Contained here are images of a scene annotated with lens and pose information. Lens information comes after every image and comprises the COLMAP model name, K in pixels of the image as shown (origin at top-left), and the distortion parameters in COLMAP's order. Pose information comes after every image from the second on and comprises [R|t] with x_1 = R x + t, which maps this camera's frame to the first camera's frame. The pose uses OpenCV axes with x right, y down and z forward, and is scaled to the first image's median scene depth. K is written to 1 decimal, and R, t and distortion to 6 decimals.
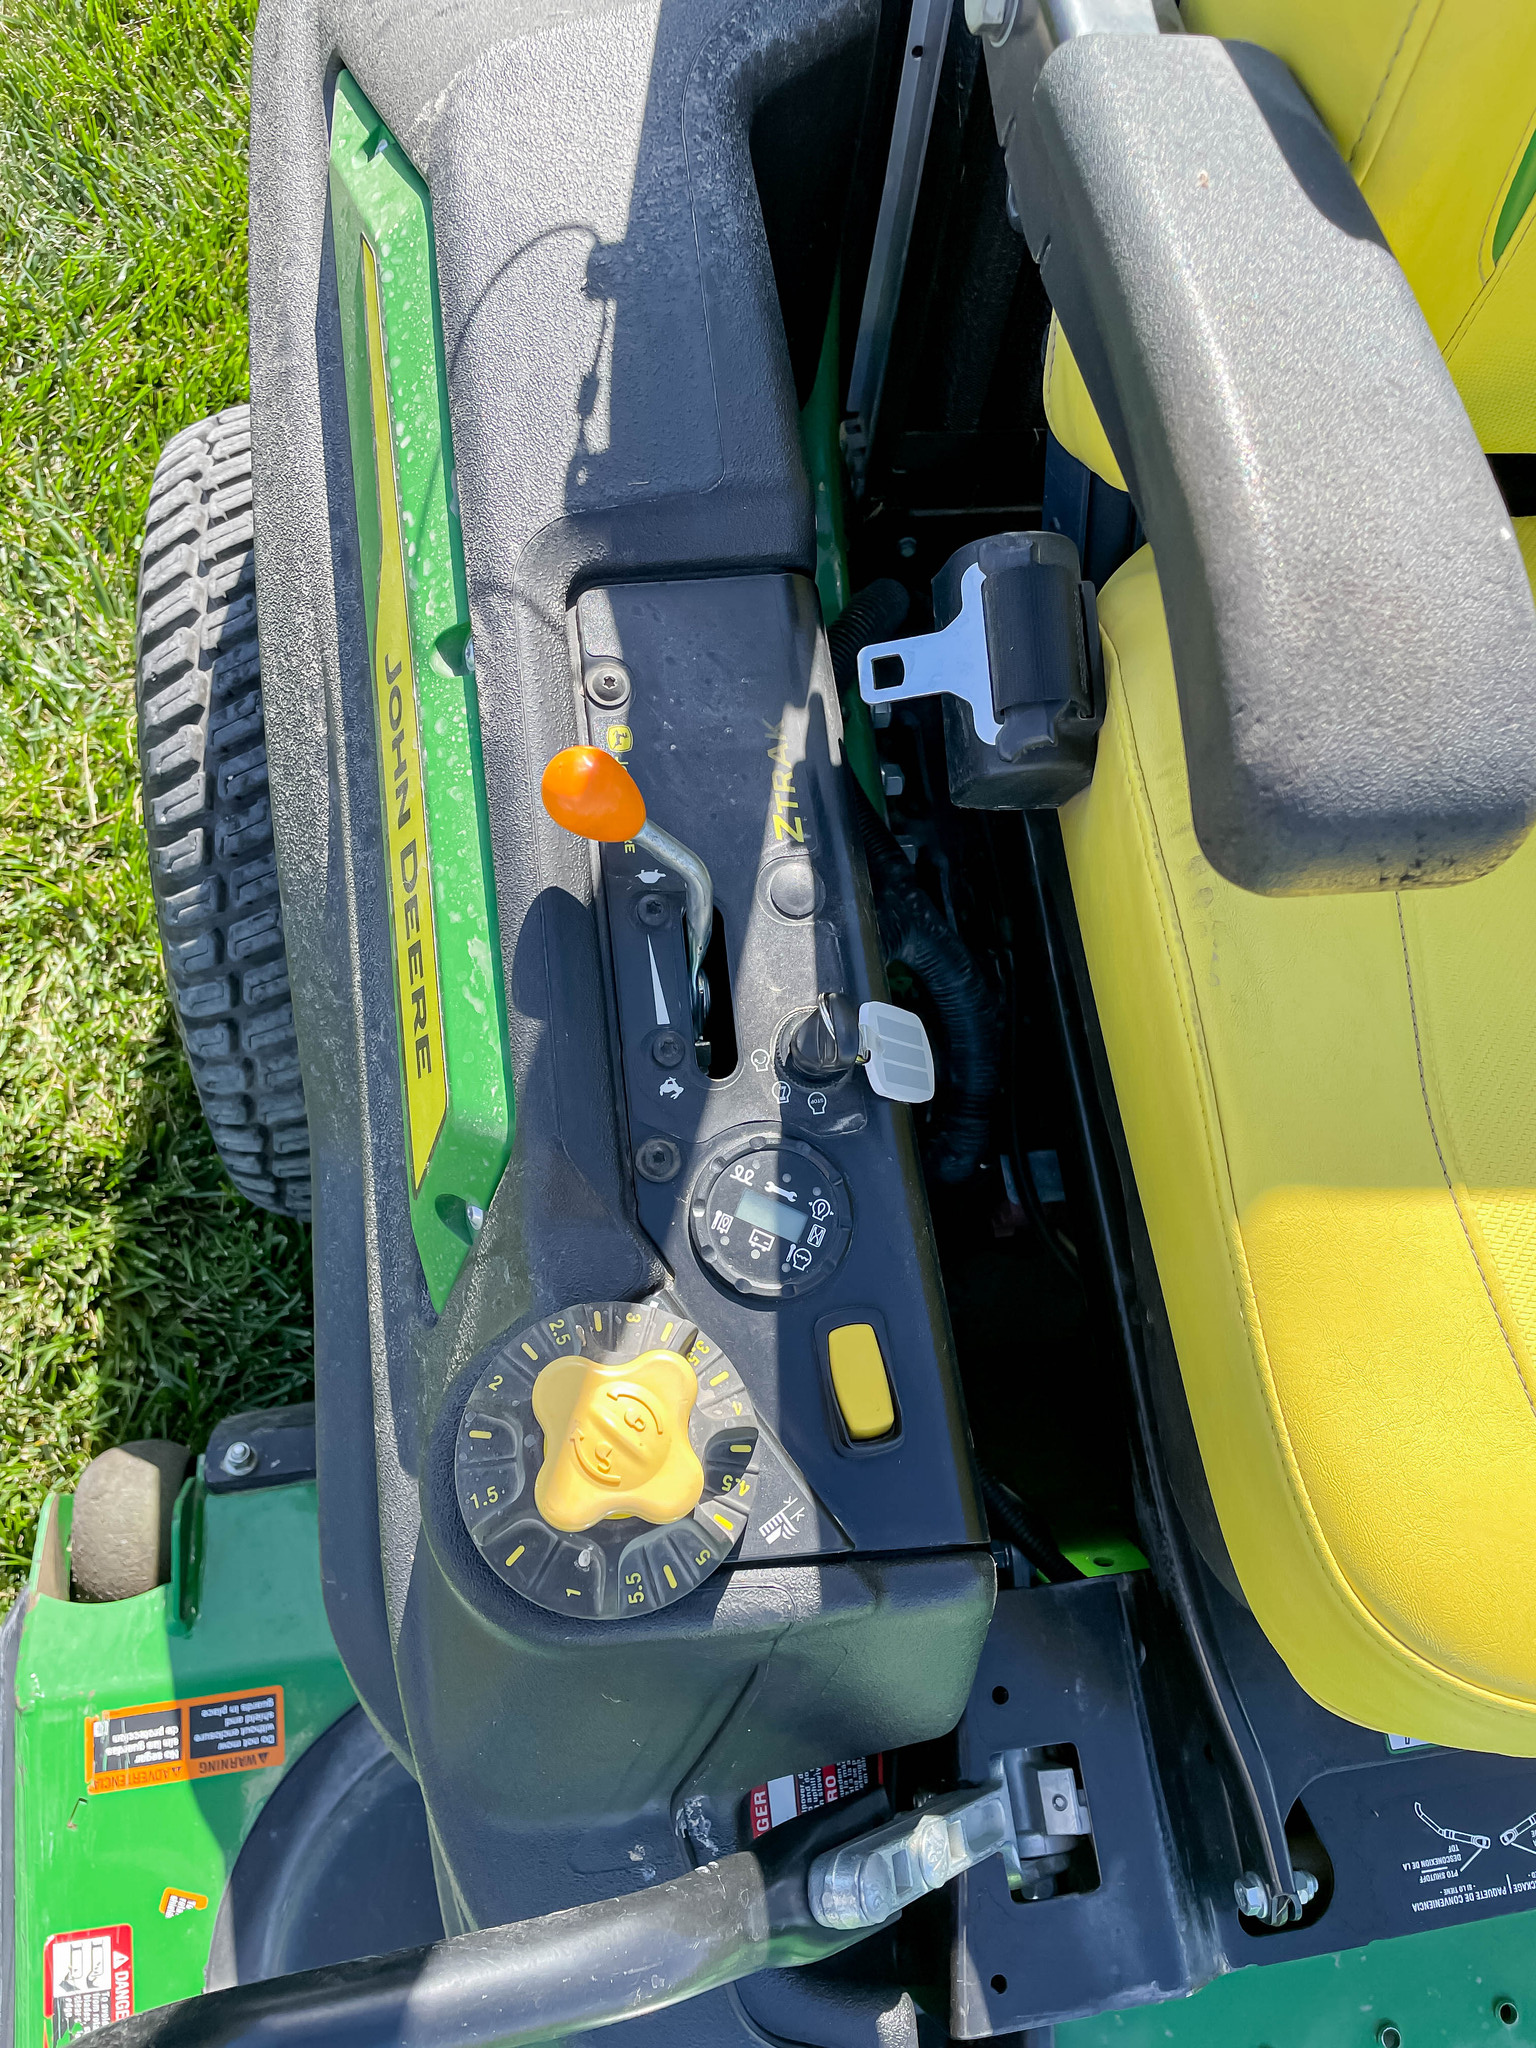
lens RADIAL K [[1549.0, 0, 768.0], [0, 1549.0, 1024.0], [0, 0, 1]] dist [0.071130, -0.095409]
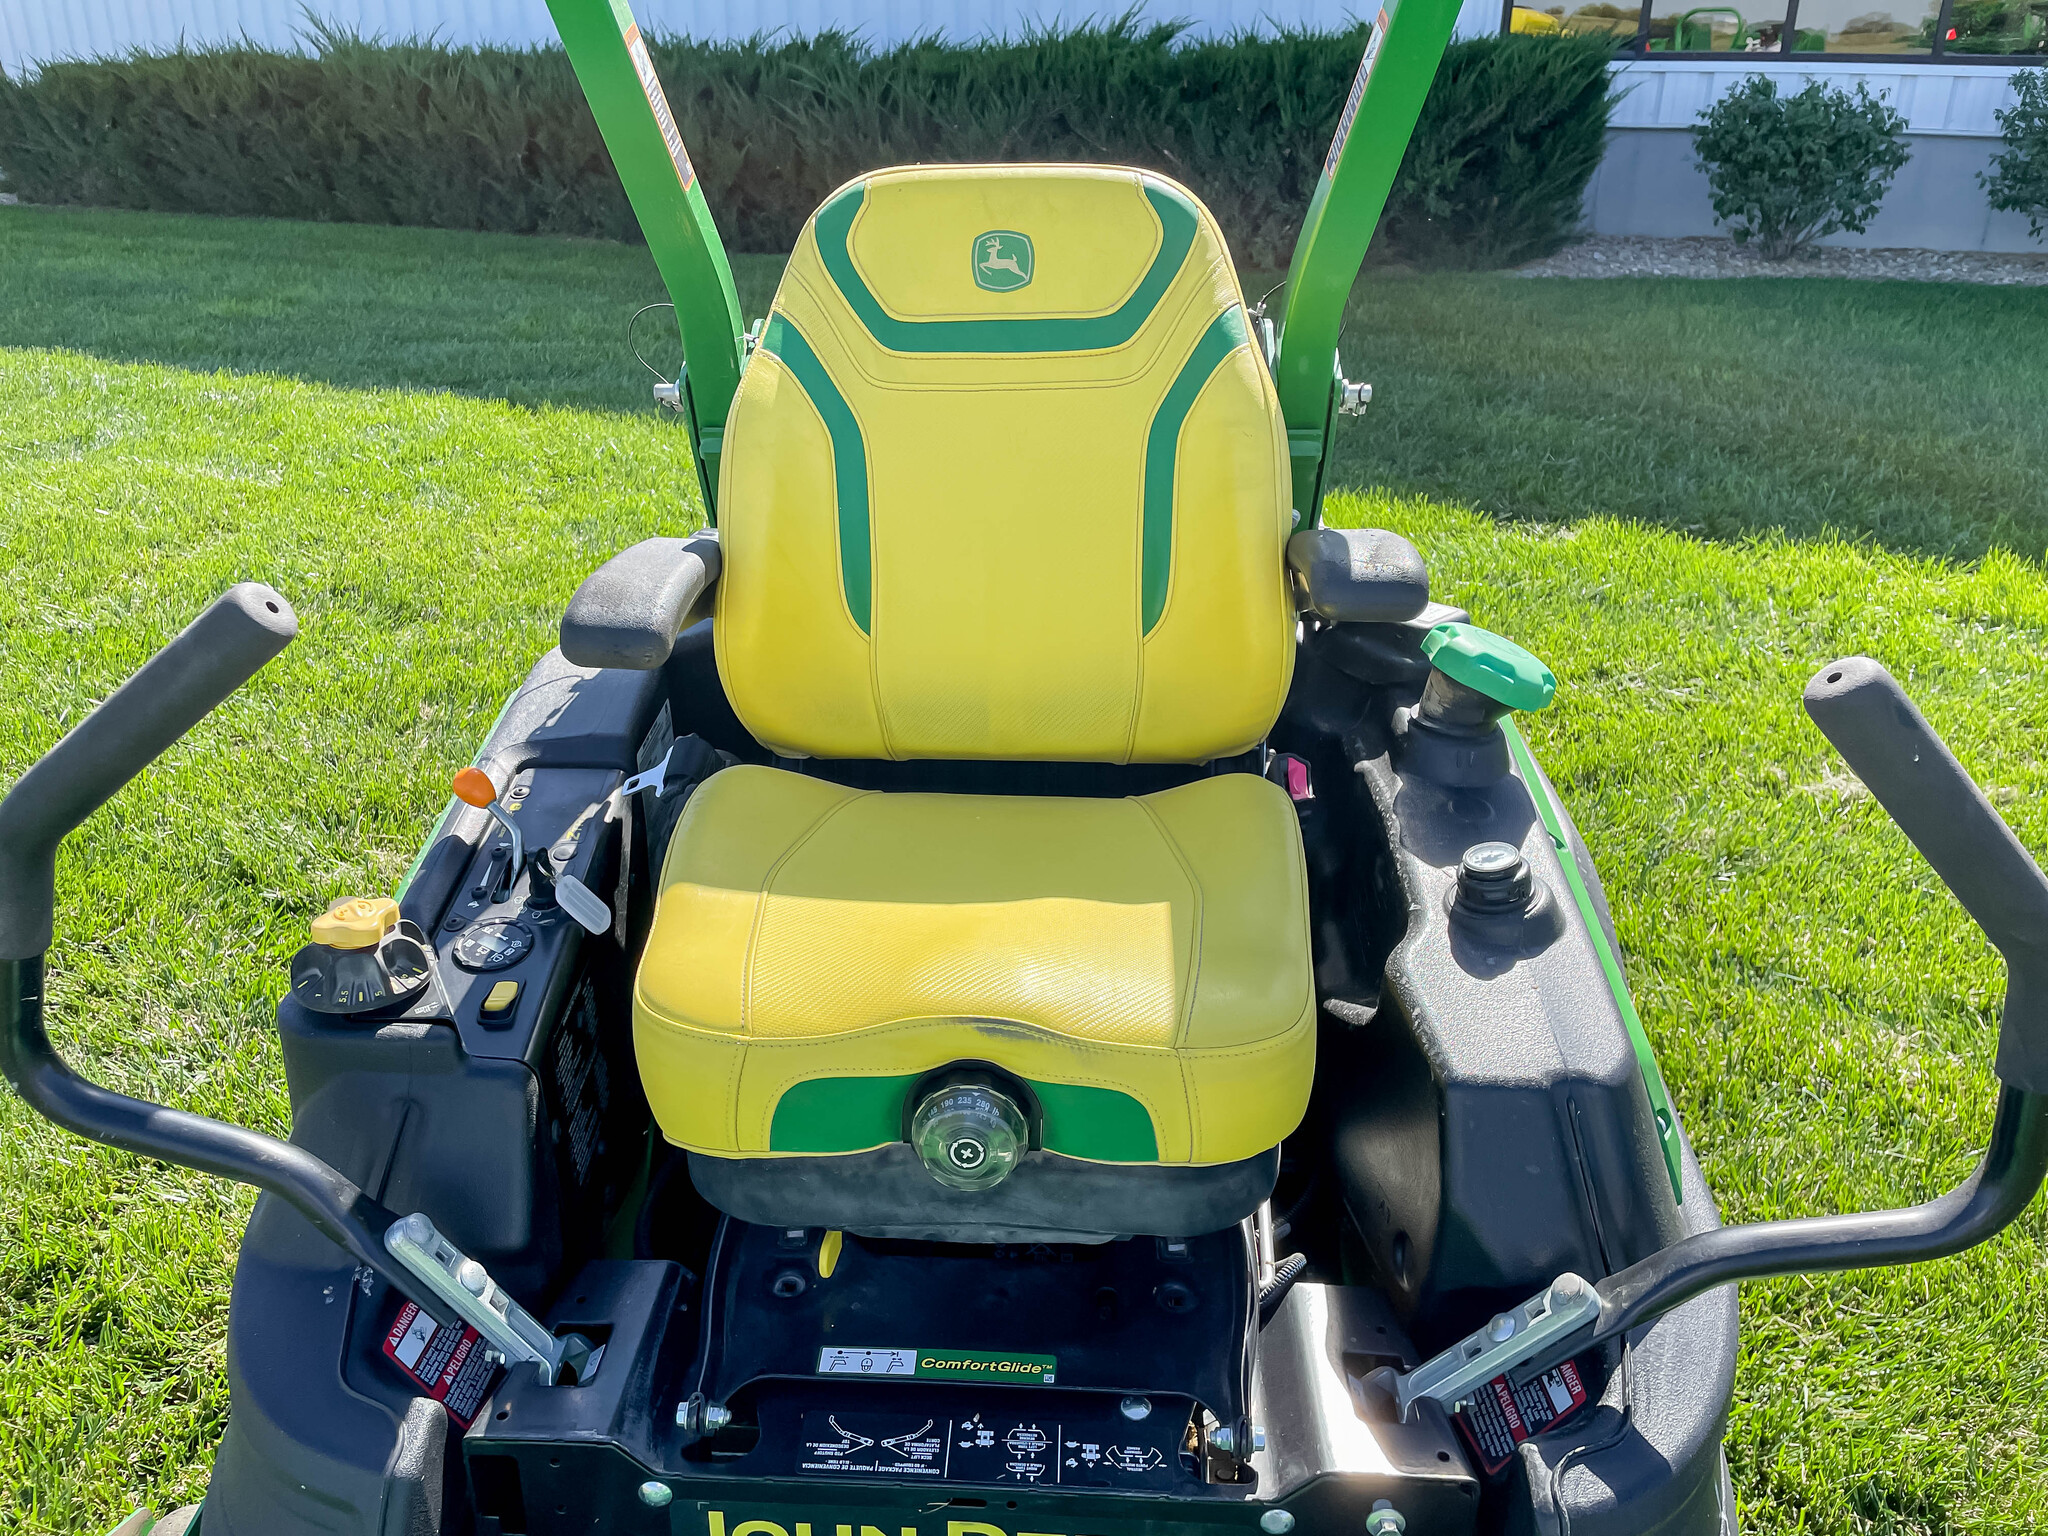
lens RADIAL K [[1529.0, 0, 1005.3], [0, 1529.0, 773.9], [0, 0, 1]] dist [0.061737, -0.087837]
pose [[0.974473, -0.048834, -0.219130, 1.140160], [-0.122014, 0.704125, -0.699514, 1.321569], [0.188455, 0.708395, 0.680192, -0.491334]]
